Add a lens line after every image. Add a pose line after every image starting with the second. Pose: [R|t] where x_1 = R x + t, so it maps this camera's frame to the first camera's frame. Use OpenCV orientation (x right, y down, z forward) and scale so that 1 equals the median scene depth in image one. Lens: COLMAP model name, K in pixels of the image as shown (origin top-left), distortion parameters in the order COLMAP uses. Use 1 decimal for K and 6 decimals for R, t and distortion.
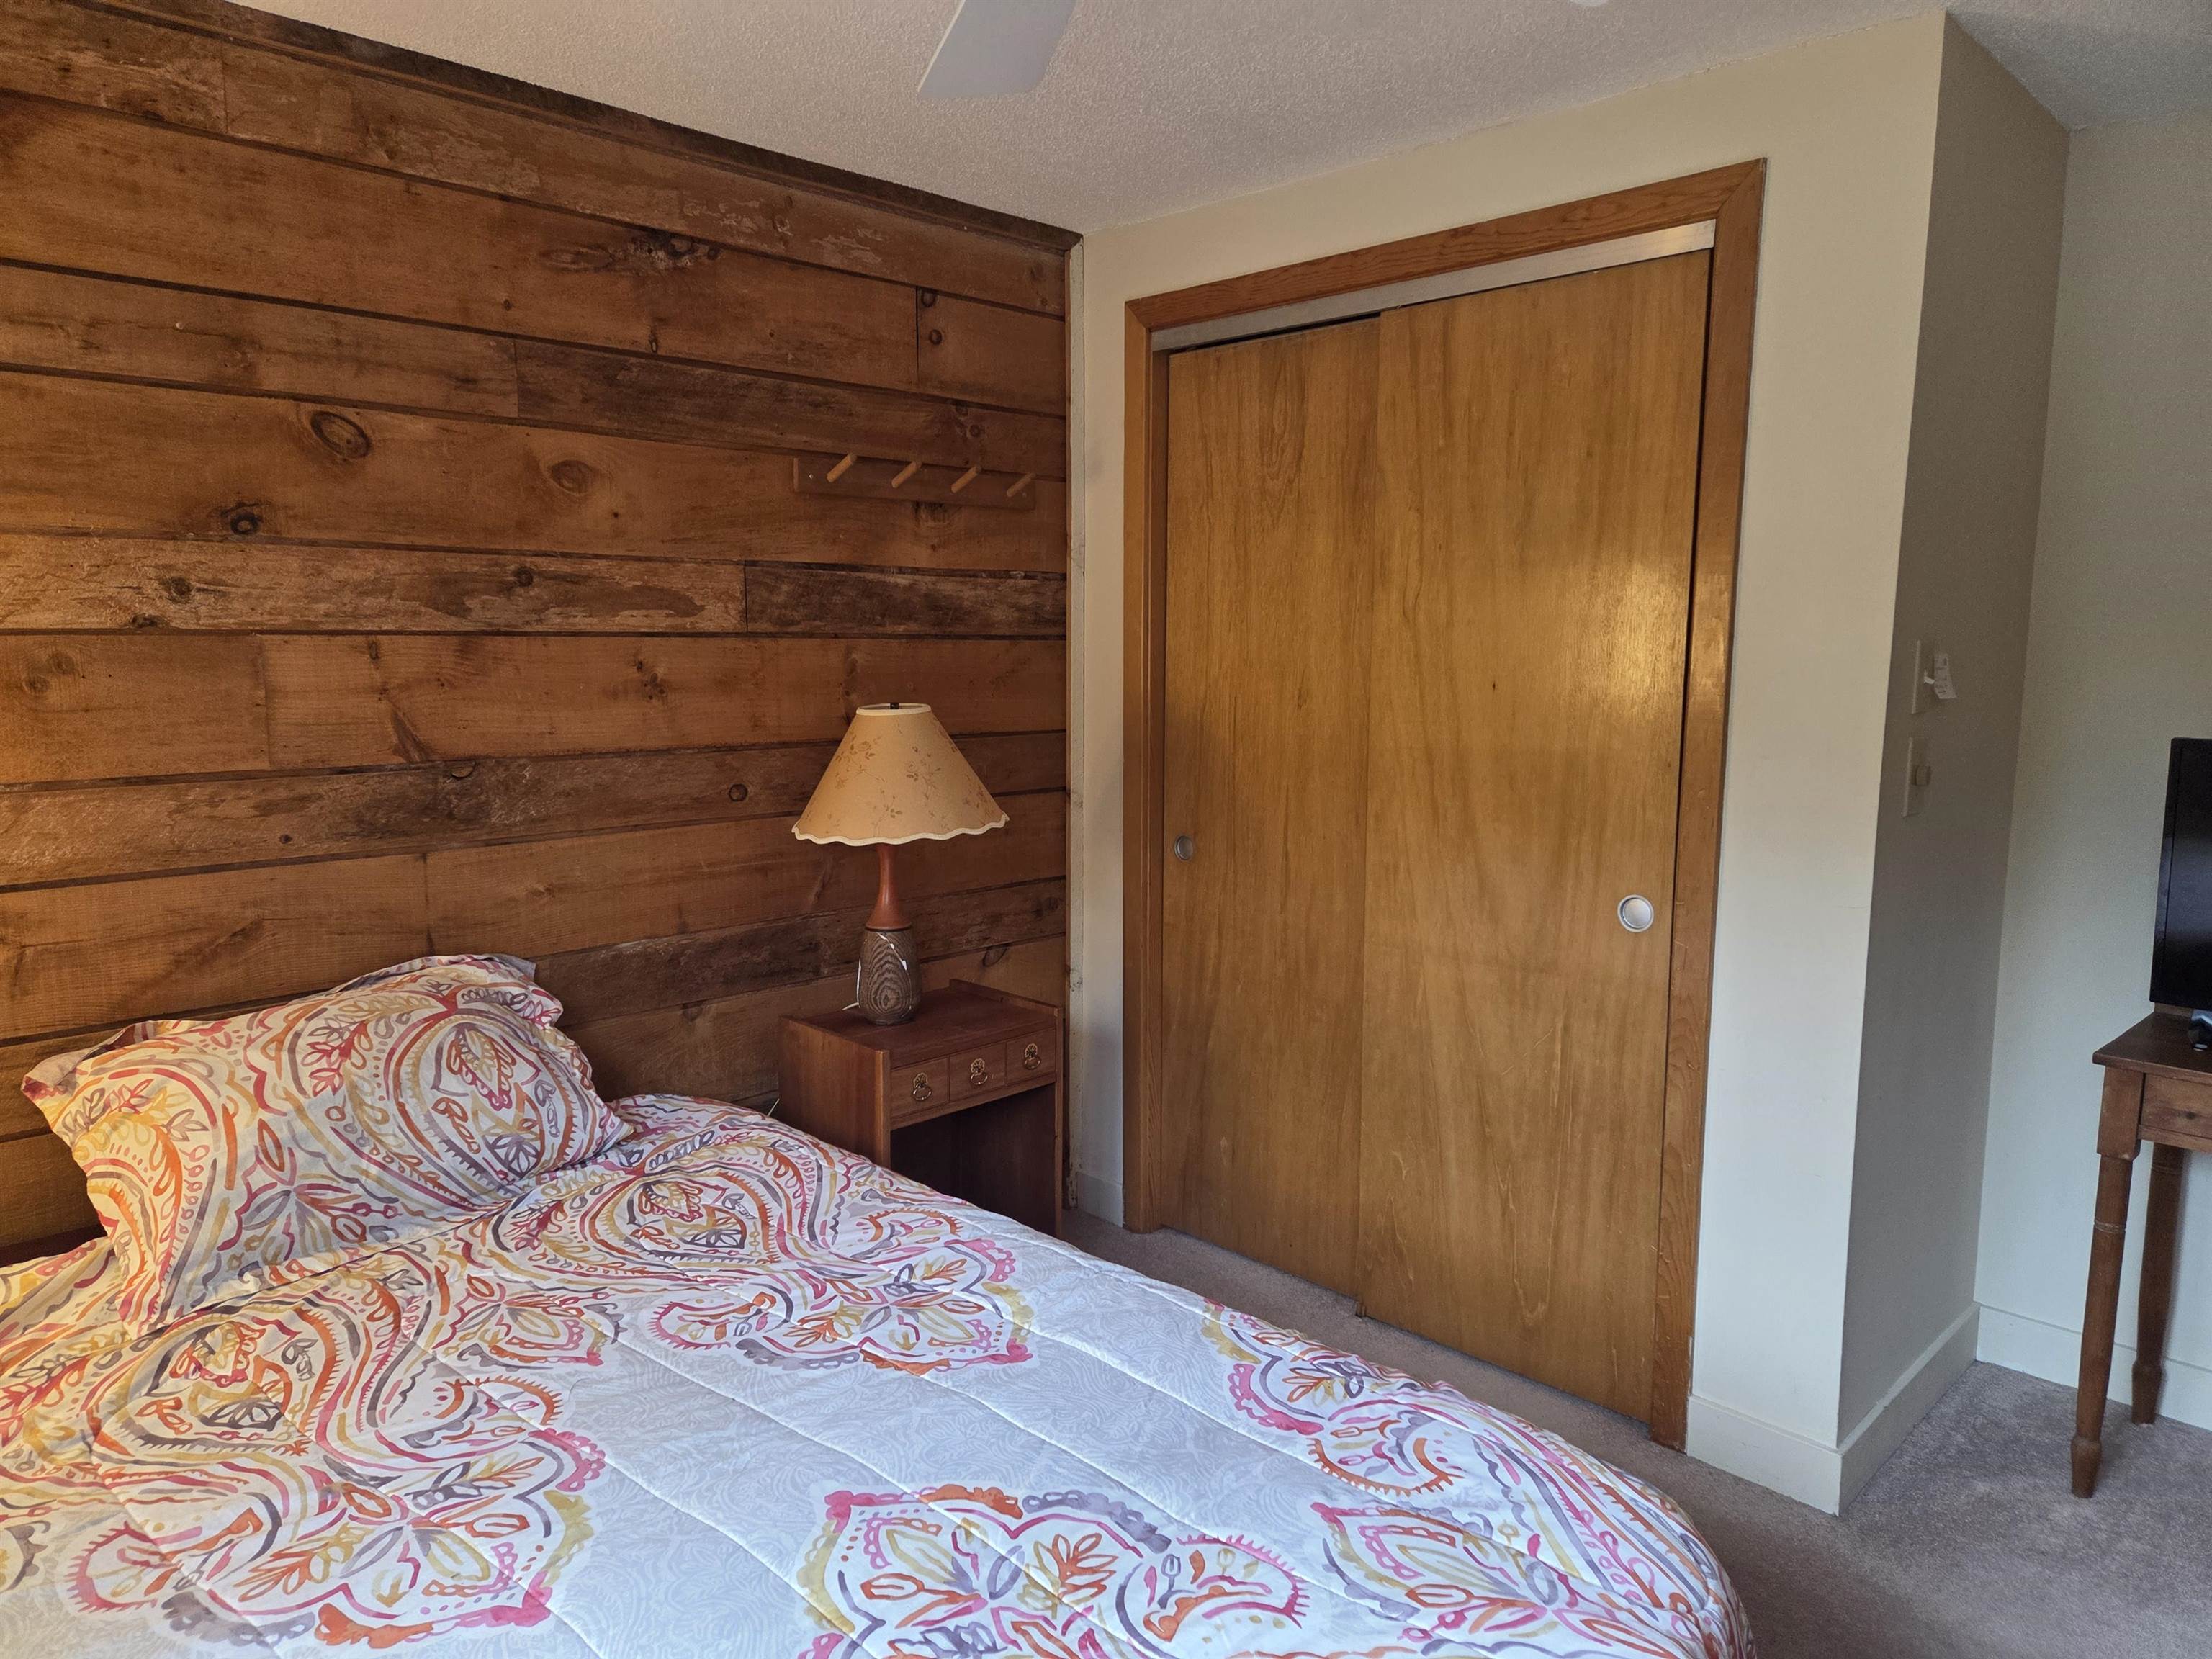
lens RADIAL K [[1477.4, 0, 1097.2], [0, 1477.4, 838.5], [0, 0, 1]] dist [0.067231, -0.049677]
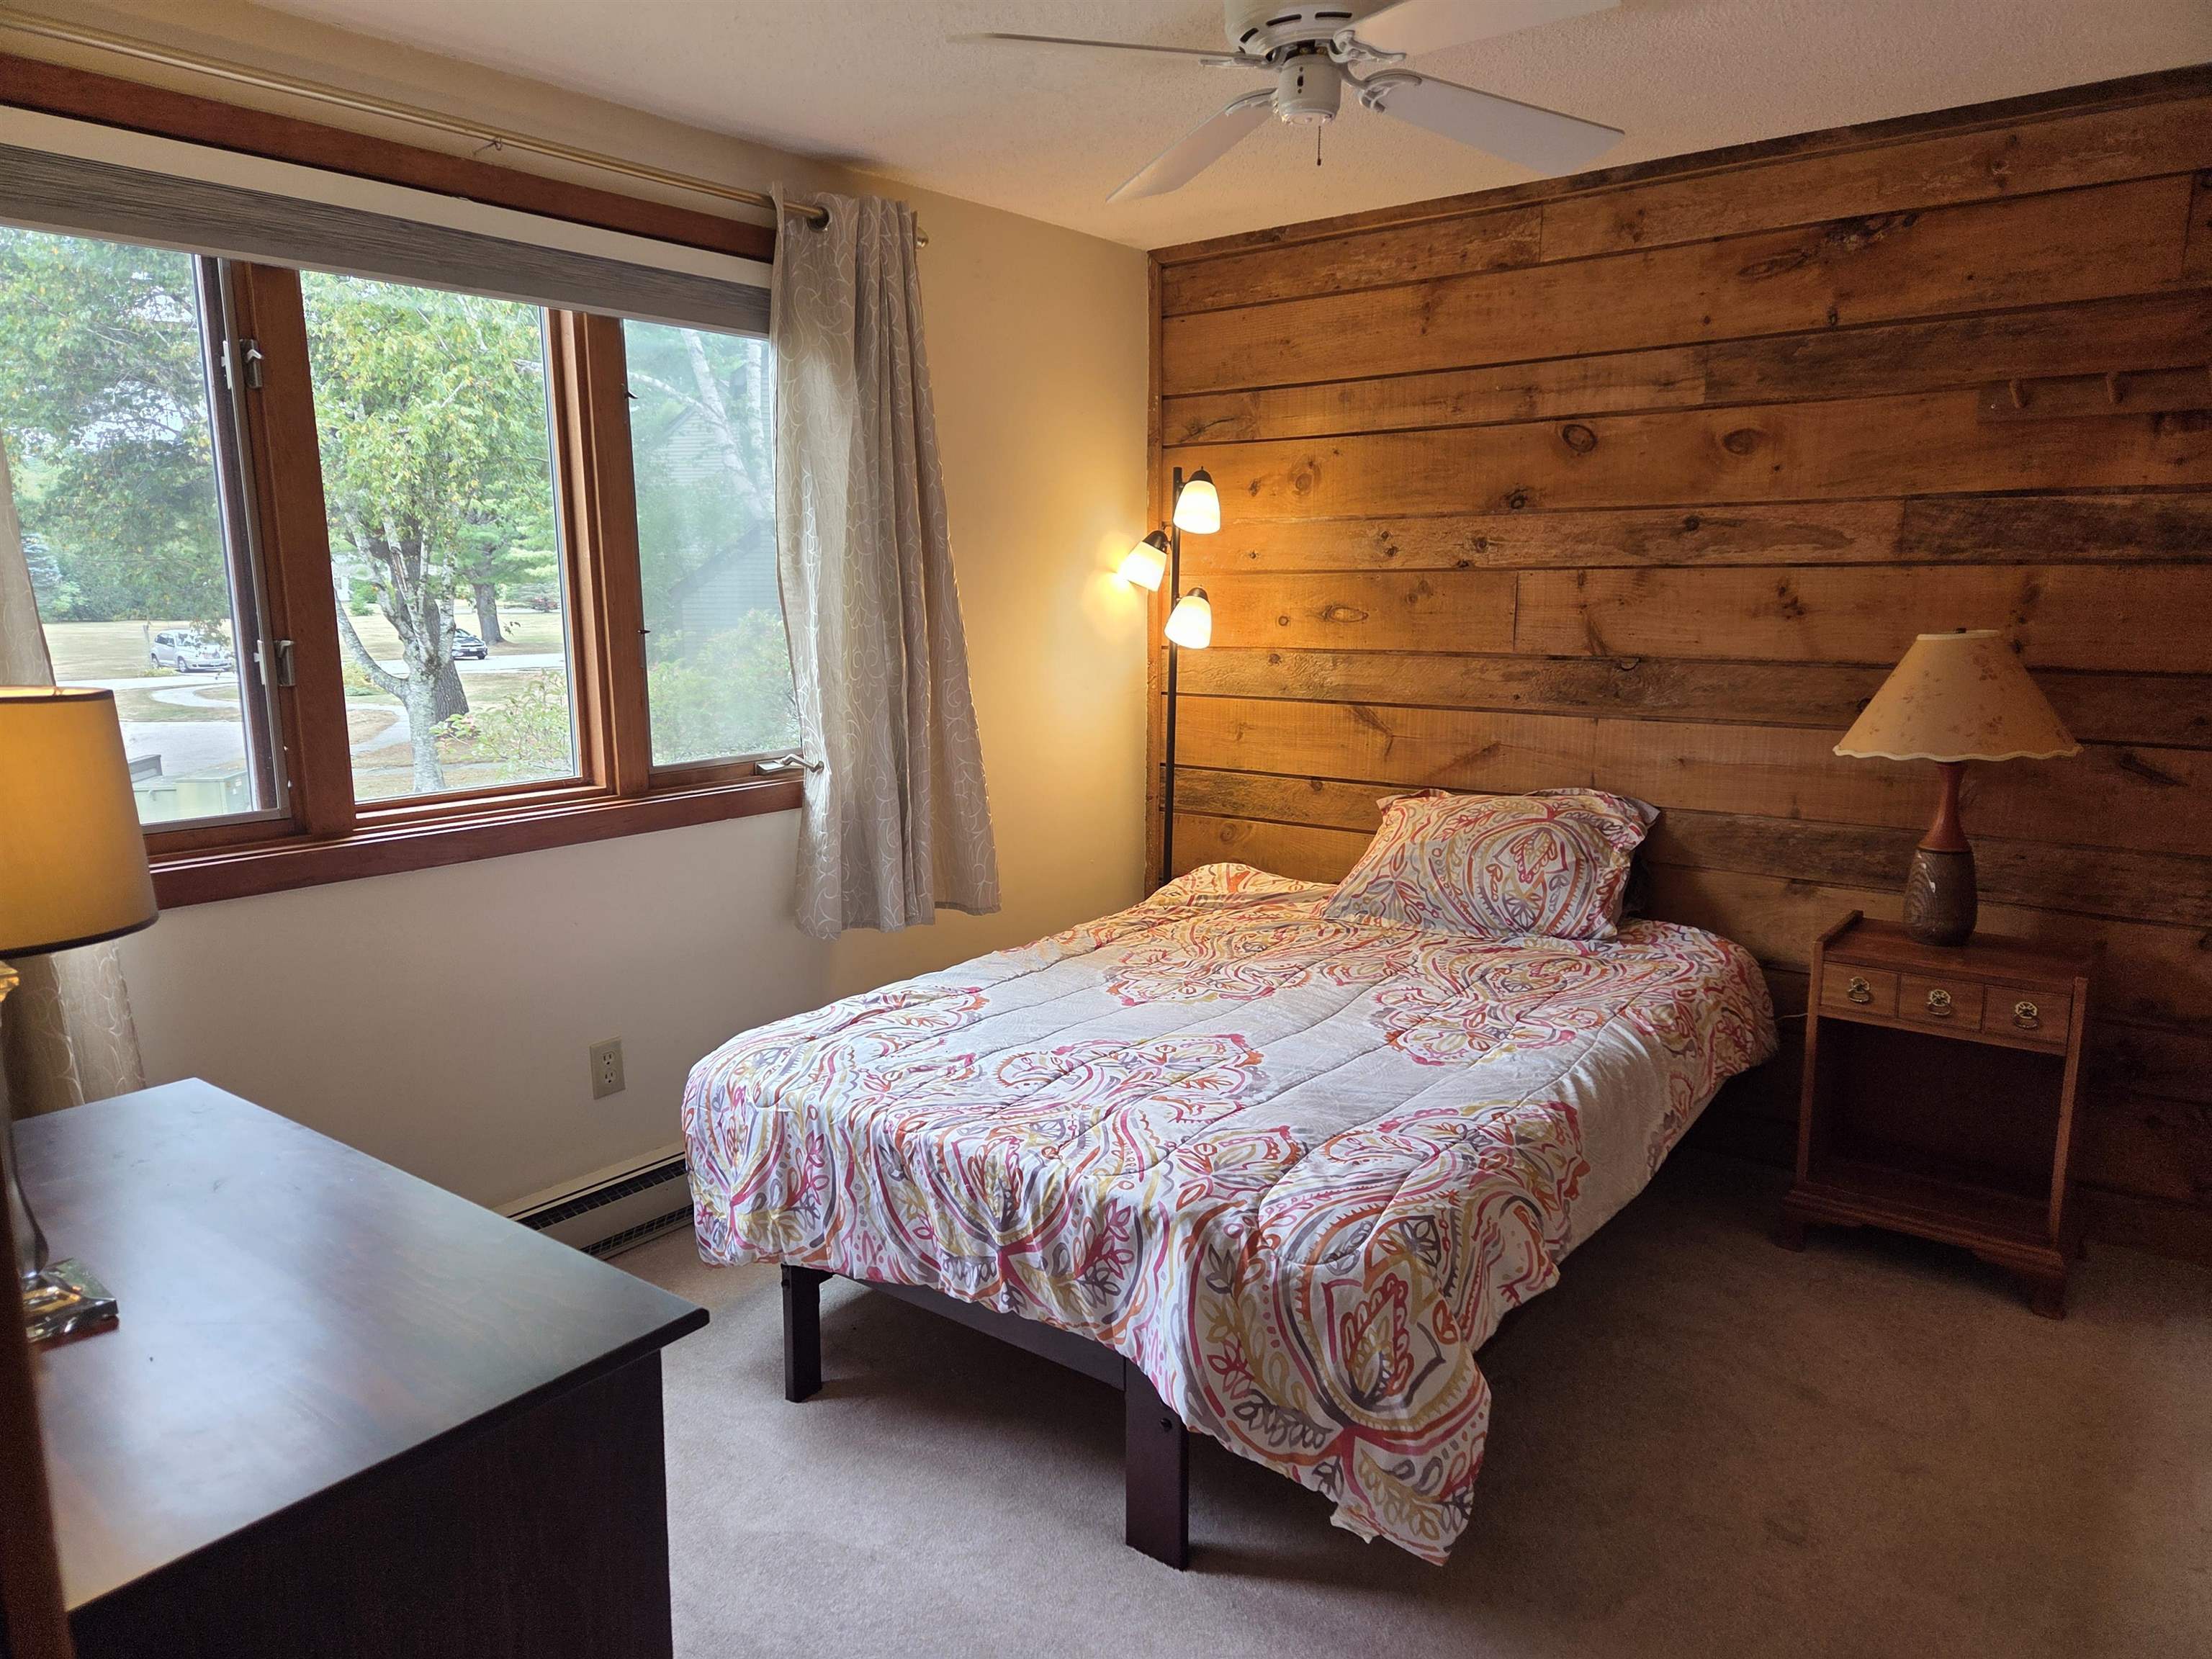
lens RADIAL K [[1477.4, 0, 1093.7], [0, 1477.4, 836.0], [0, 0, 1]] dist [0.067231, -0.049677]
pose [[0.111065, 0.170634, -0.979055, 0.942842], [-0.130278, 0.979148, 0.155872, -0.040650], [0.985237, 0.110237, 0.130979, 0.333275]]
